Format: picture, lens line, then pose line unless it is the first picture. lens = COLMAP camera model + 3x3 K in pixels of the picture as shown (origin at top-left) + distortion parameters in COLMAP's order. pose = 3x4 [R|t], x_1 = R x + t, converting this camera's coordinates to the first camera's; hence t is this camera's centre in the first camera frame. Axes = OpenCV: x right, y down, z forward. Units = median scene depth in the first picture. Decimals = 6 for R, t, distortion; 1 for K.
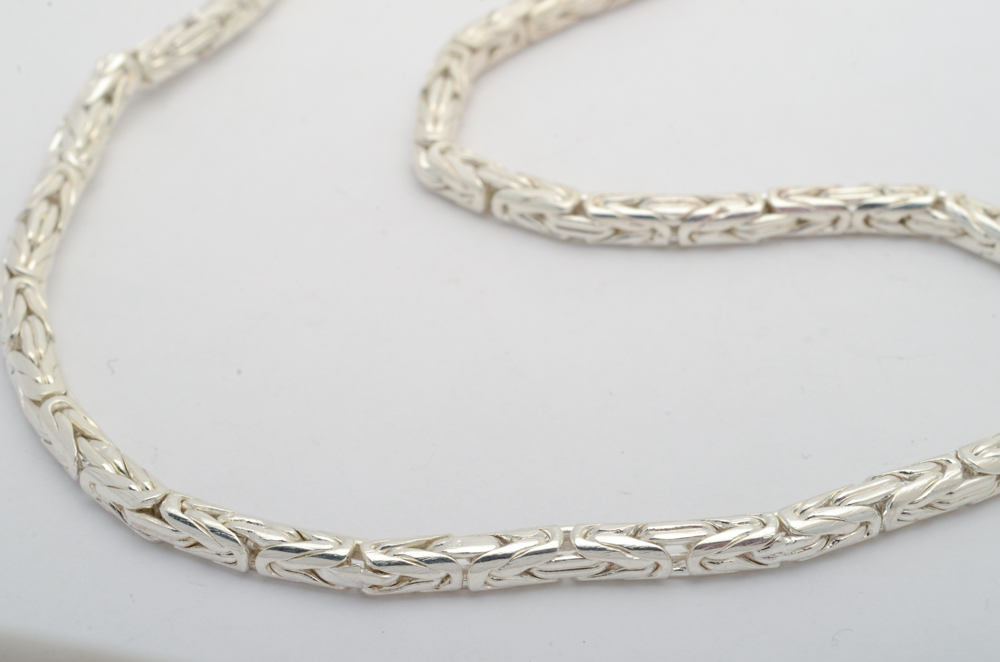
lens RADIAL K [[2564.1, 0, 500.0], [0, 2564.1, 331.0], [0, 0, 1]] dist [-0.011273, -0.279081]
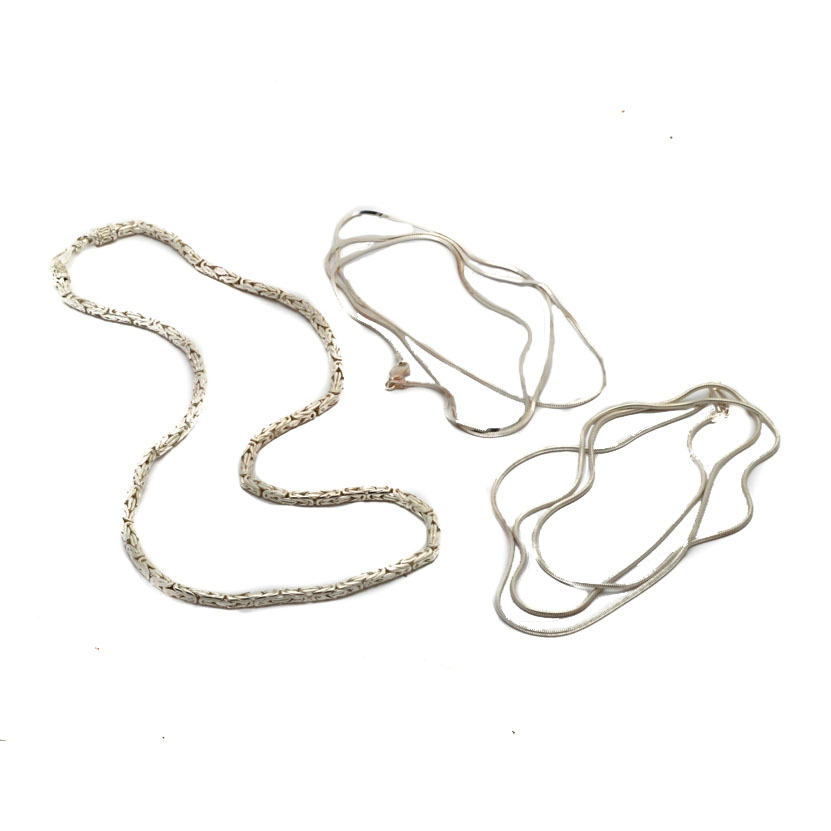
lens RADIAL K [[2566.2, 0, 415.5], [0, 2566.2, 415.5], [0, 0, 1]] dist [0.099149, 0.639808]
pose [[0.999513, -0.025228, 0.018362, 0.156941], [0.024782, 0.999401, 0.024147, -0.258428], [-0.018961, -0.023680, 0.999540, -2.706301]]
